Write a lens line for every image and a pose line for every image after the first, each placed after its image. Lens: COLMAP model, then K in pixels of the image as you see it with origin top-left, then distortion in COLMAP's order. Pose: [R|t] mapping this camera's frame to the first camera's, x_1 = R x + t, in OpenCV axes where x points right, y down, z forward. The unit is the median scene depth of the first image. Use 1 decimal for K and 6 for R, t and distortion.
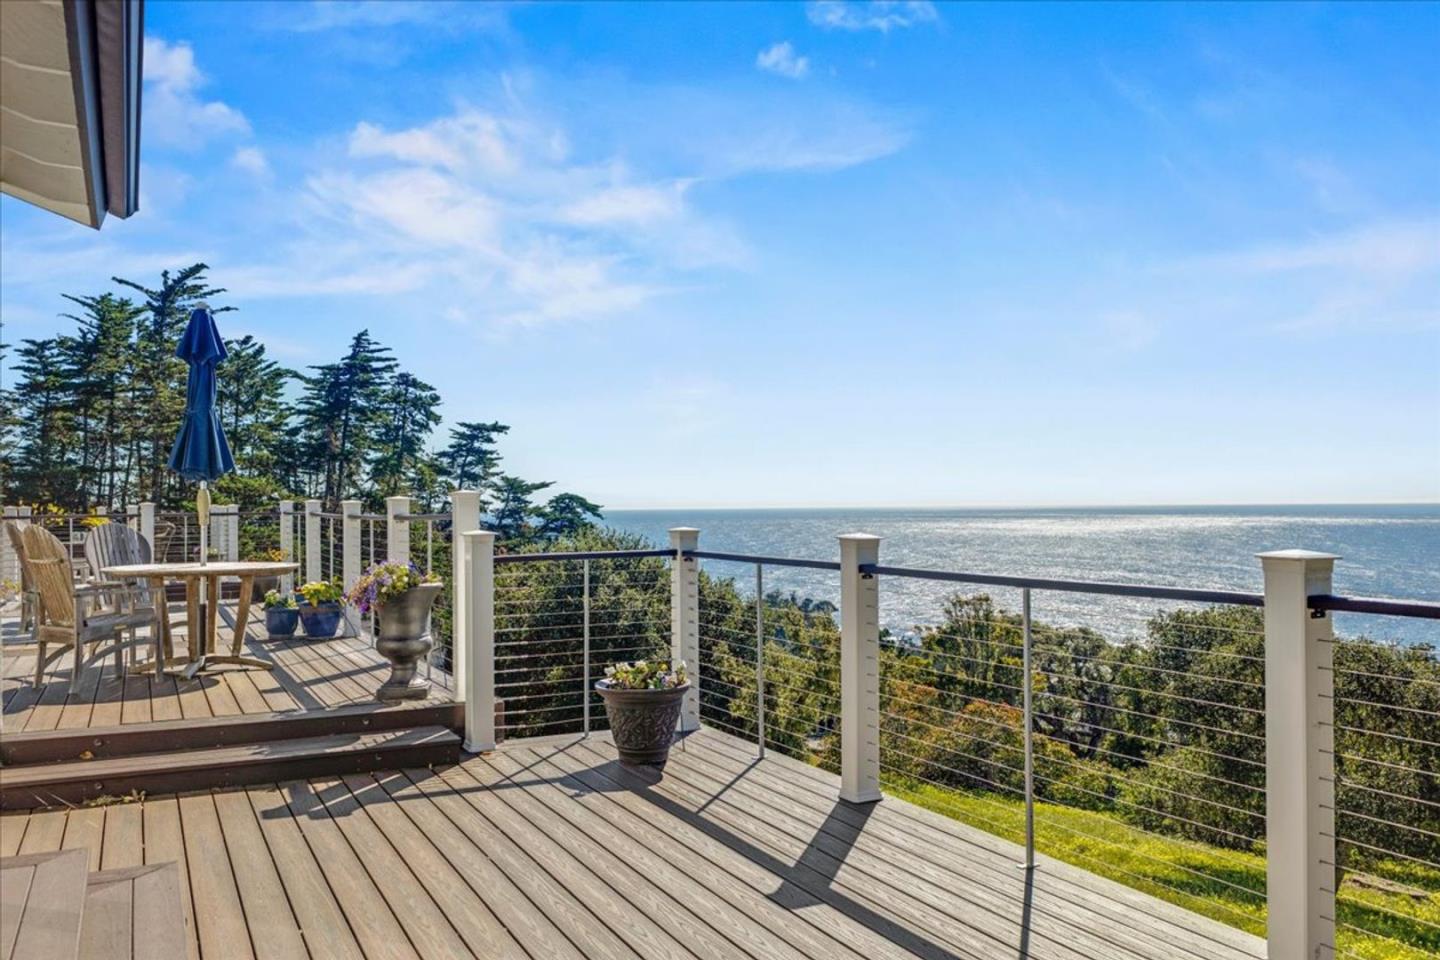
lens RADIAL K [[1171.8, 0, 720.0], [0, 1171.8, 480.0], [0, 0, 1]] dist [0.015604, -0.000284]
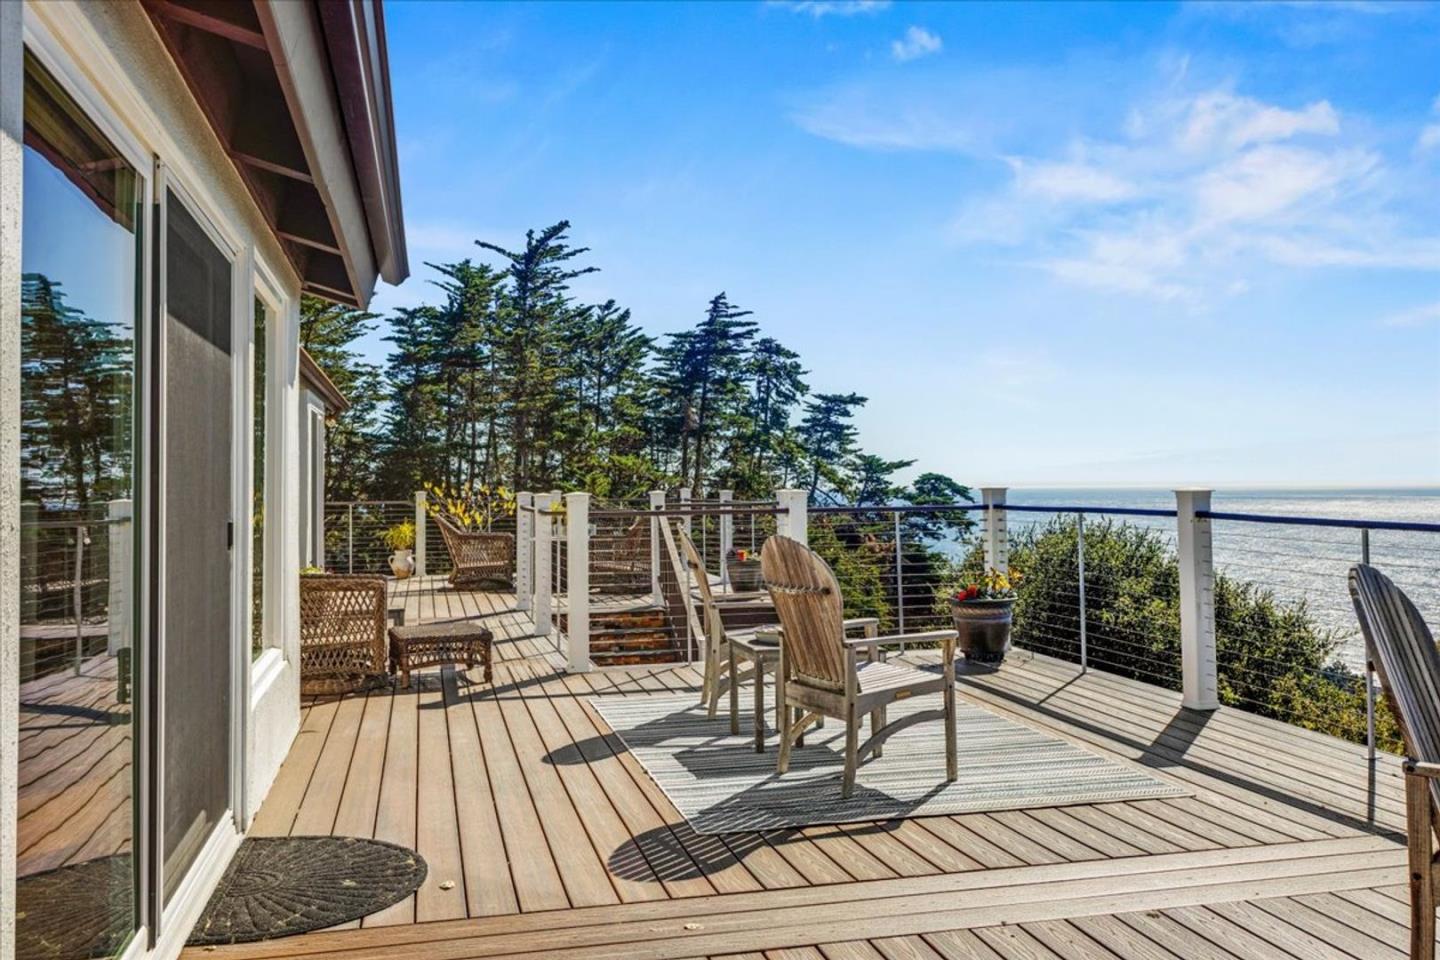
lens RADIAL K [[1171.8, 0, 720.0], [0, 1171.8, 480.0], [0, 0, 1]] dist [0.015604, -0.000284]
pose [[0.975796, 0.002413, -0.218670, -0.110145], [0.001546, 0.999838, 0.017936, 0.000749], [0.218678, -0.017840, 0.975634, 0.118473]]
